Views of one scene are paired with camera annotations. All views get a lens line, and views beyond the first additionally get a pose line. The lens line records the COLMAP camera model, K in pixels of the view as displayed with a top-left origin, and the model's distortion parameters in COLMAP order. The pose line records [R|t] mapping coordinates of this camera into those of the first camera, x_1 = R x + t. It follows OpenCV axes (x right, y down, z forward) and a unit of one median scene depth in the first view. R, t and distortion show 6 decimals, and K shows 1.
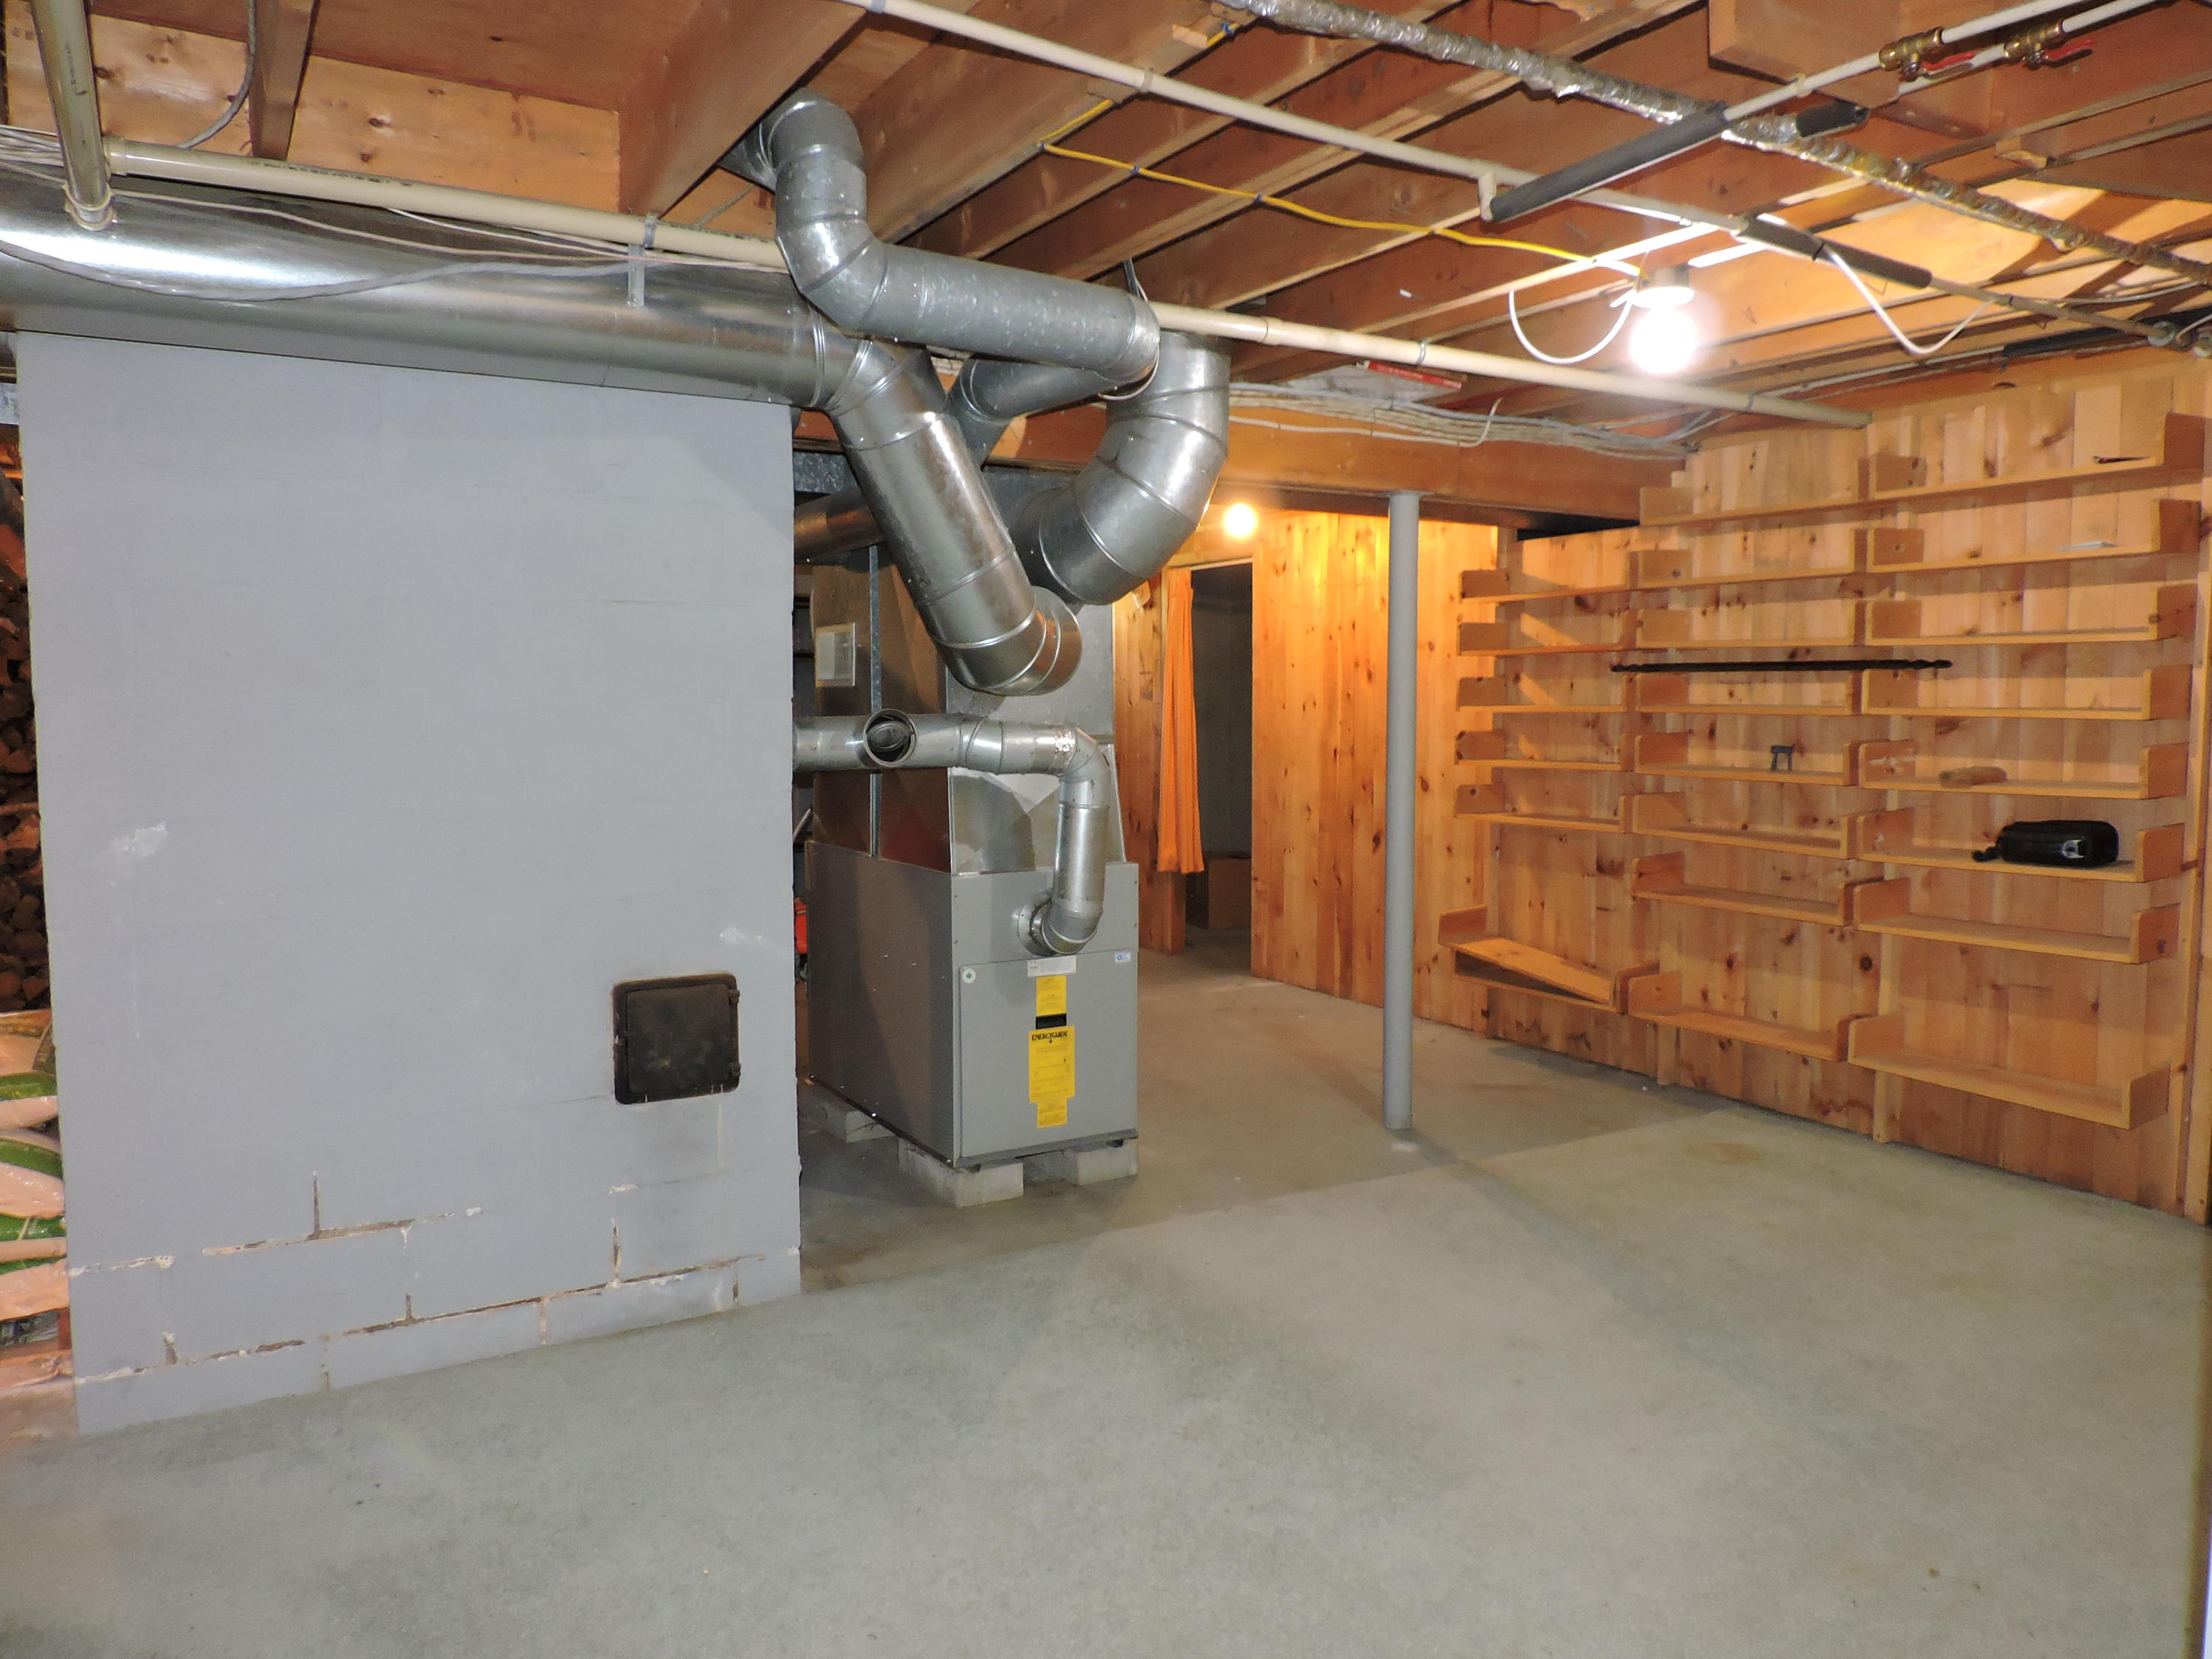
lens RADIAL K [[1579.6, 0, 1111.5], [0, 1579.6, 823.4], [0, 0, 1]] dist [-0.017903, 0.004631]
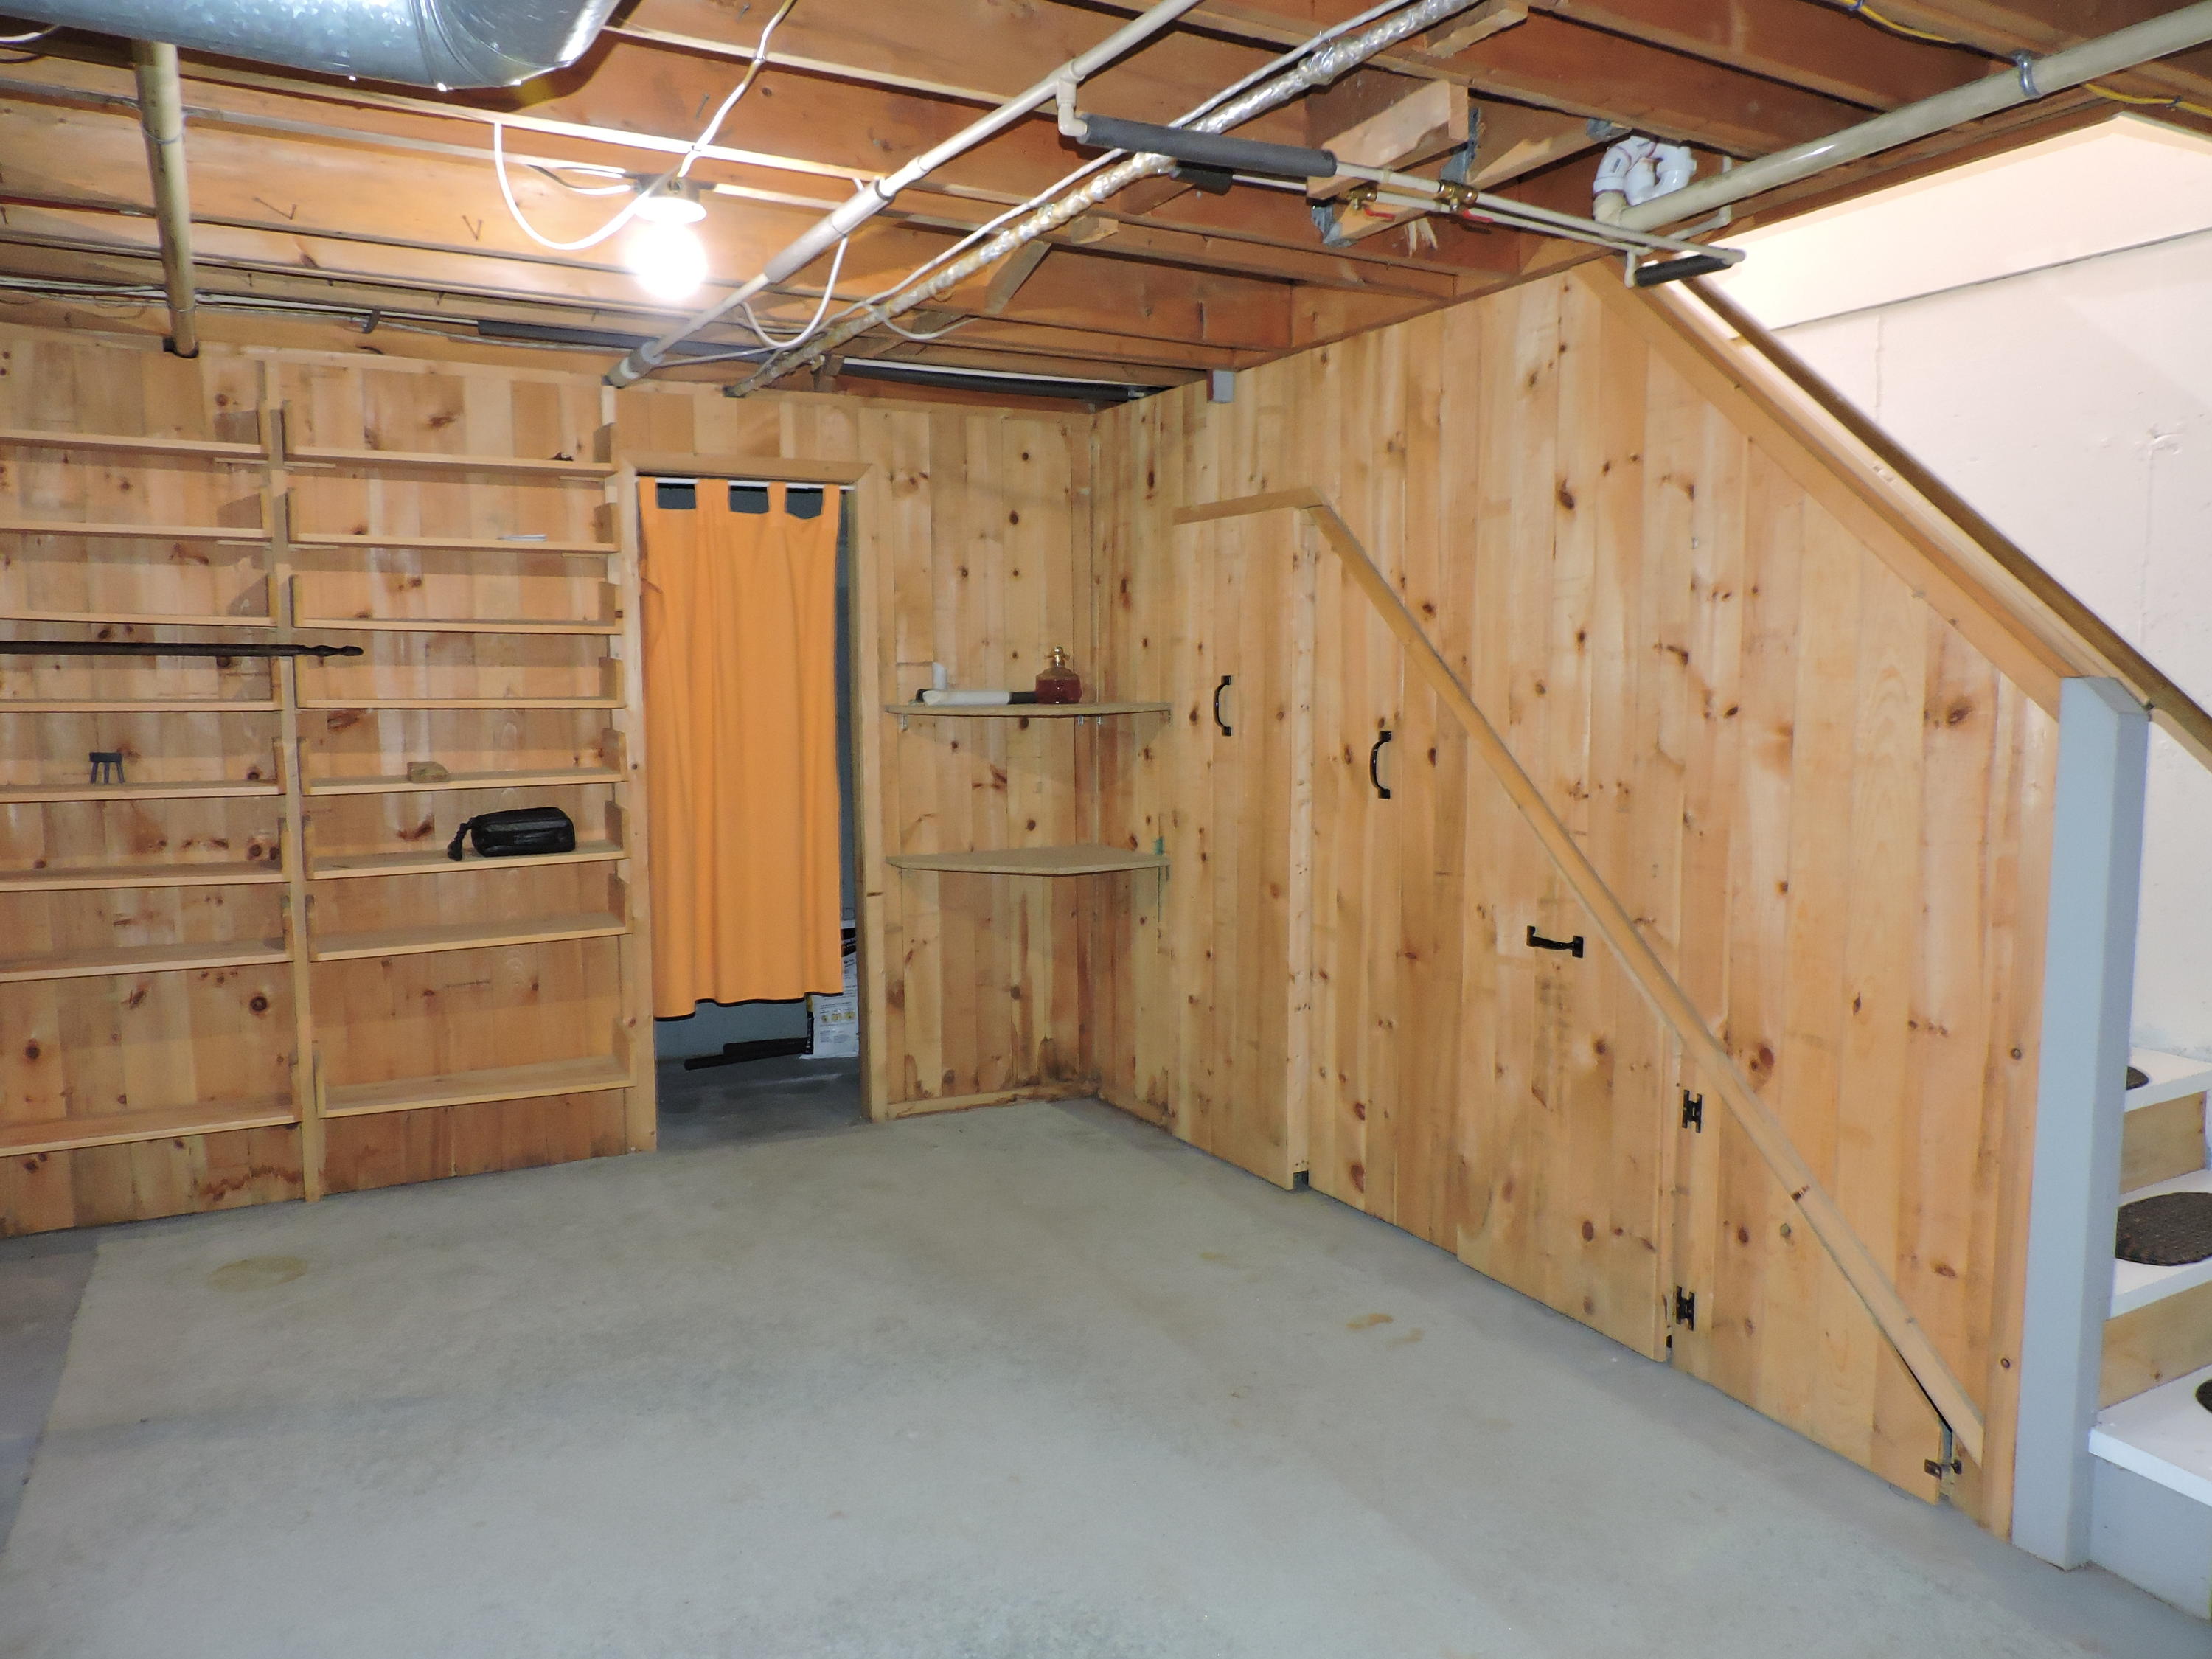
lens RADIAL K [[1579.6, 0, 1109.1], [0, 1579.6, 837.8], [0, 0, 1]] dist [-0.017903, 0.004631]
pose [[0.036029, -0.093392, 0.994977, -0.341858], [0.082747, 0.992484, 0.090161, -0.038508], [-0.995919, 0.079083, 0.043486, 0.514266]]
